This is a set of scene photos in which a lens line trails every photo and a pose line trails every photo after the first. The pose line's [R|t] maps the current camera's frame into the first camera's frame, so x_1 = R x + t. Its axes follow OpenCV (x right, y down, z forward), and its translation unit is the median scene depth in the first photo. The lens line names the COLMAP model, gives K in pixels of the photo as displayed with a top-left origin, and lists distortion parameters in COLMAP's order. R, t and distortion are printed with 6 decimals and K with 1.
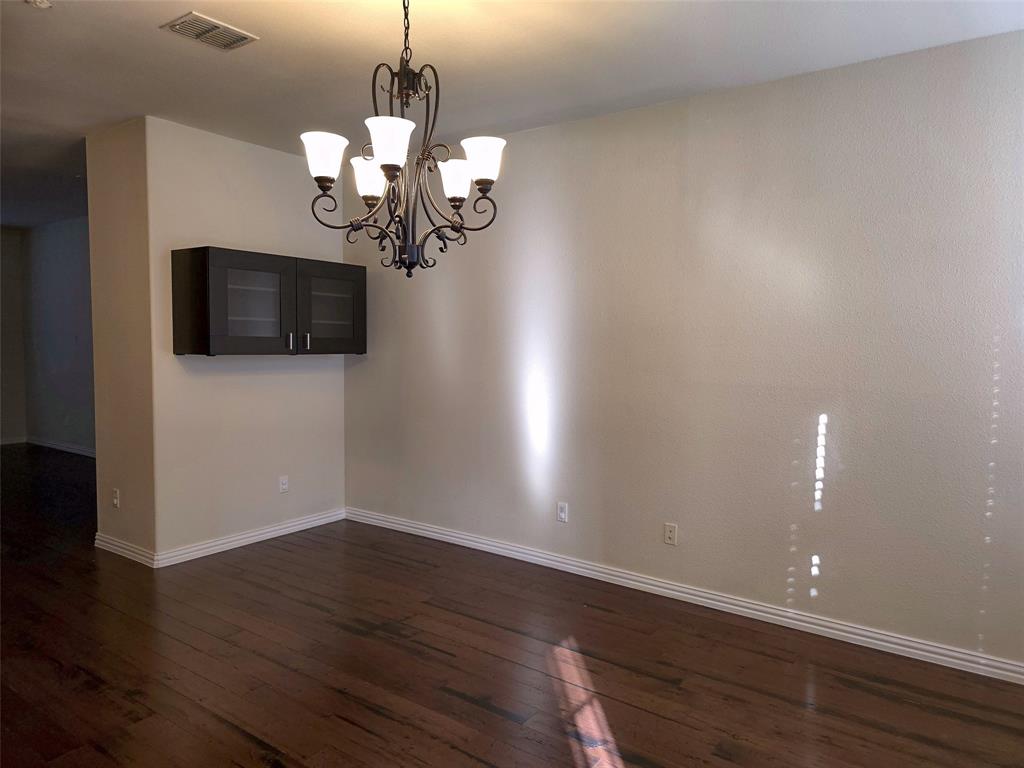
lens RADIAL K [[713.8, 0, 514.2], [0, 713.8, 378.5], [0, 0, 1]] dist [0.062927, -0.060255]
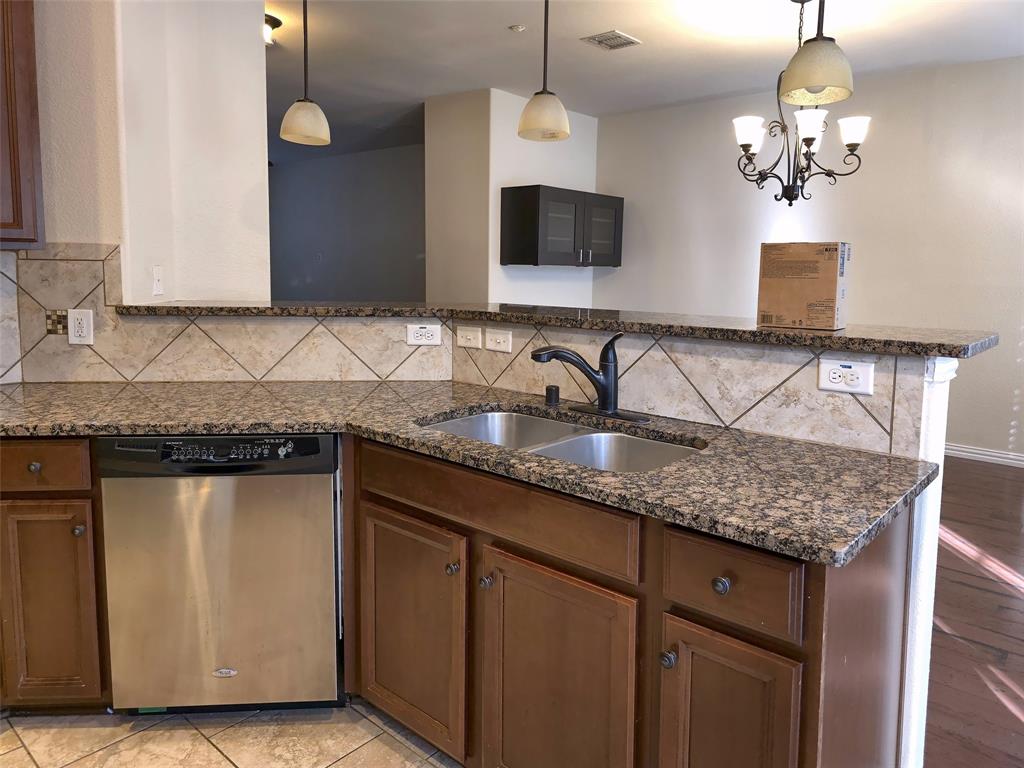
lens RADIAL K [[693.2, 0, 515.4], [0, 693.2, 345.2], [0, 0, 1]] dist [0.063605, -0.039274]
pose [[0.989853, 0.023239, -0.140182, -0.350276], [-0.014971, 0.998101, 0.059749, 0.054570], [0.141304, -0.057044, 0.988321, -0.423221]]
